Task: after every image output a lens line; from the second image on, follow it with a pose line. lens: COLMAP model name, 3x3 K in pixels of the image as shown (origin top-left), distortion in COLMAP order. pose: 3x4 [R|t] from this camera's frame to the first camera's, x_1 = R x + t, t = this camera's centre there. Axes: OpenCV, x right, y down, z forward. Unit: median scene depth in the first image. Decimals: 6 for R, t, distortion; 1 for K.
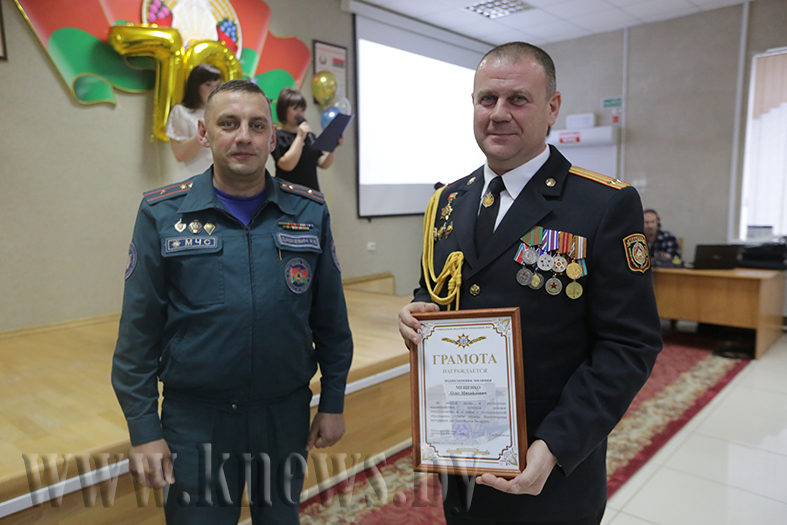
lens RADIAL K [[627.9, 0, 422.6], [0, 627.9, 255.8], [0, 0, 1]] dist [0.051143, 0.034307]
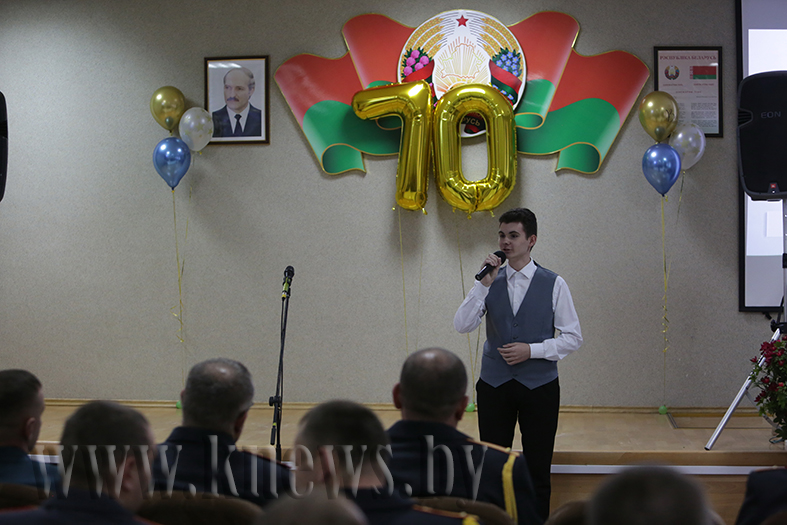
lens RADIAL K [[1589.0, 0, 411.1], [0, 1589.0, 280.4], [0, 0, 1]] dist [-0.272458, 0.000000]
pose [[0.531685, 0.016033, -0.846791, 1.276524], [-0.088529, 0.995396, -0.036740, -0.005663], [0.842303, 0.094500, 0.530656, -0.109879]]
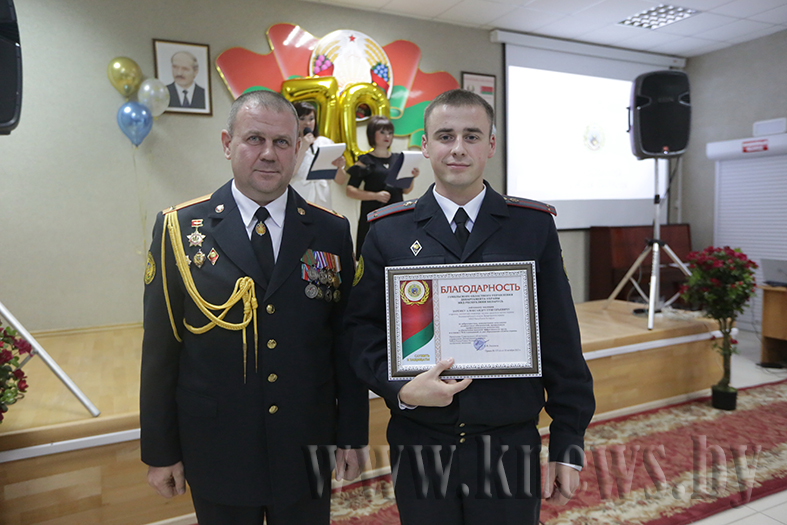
lens RADIAL K [[548.6, 0, 390.9], [0, 548.6, 256.0], [0, 0, 1]] dist [-0.020124, 0.041931]
pose [[0.906109, 0.024234, -0.422350, 0.143690], [-0.031665, 0.999442, -0.010588, -0.006810], [0.421858, 0.022967, 0.906371, 0.101234]]
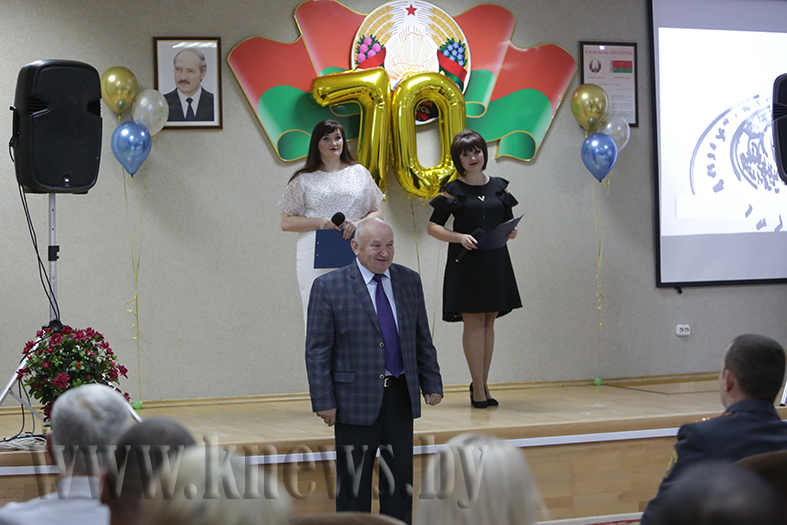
lens RADIAL K [[1668.9, 0, 394.5], [0, 1668.9, 258.8], [0, 0, 1]] dist [-0.225846, 0.000000]
pose [[0.847072, -0.009279, -0.531398, 0.745027], [-0.036428, 0.996483, -0.075468, 0.067033], [0.530229, 0.083285, 0.843754, -0.794475]]
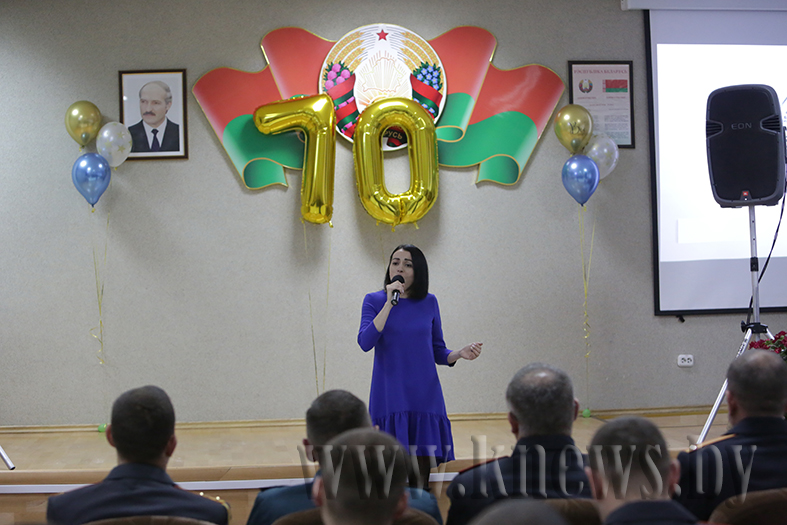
lens RADIAL K [[1589.0, 0, 402.0], [0, 1589.0, 274.7], [0, 0, 1]] dist [-0.272458, 0.000000]
pose [[0.702917, -0.010966, -0.711188, 1.067120], [-0.052291, 0.996379, -0.067047, 0.025411], [0.709347, 0.084317, 0.699798, -0.384160]]
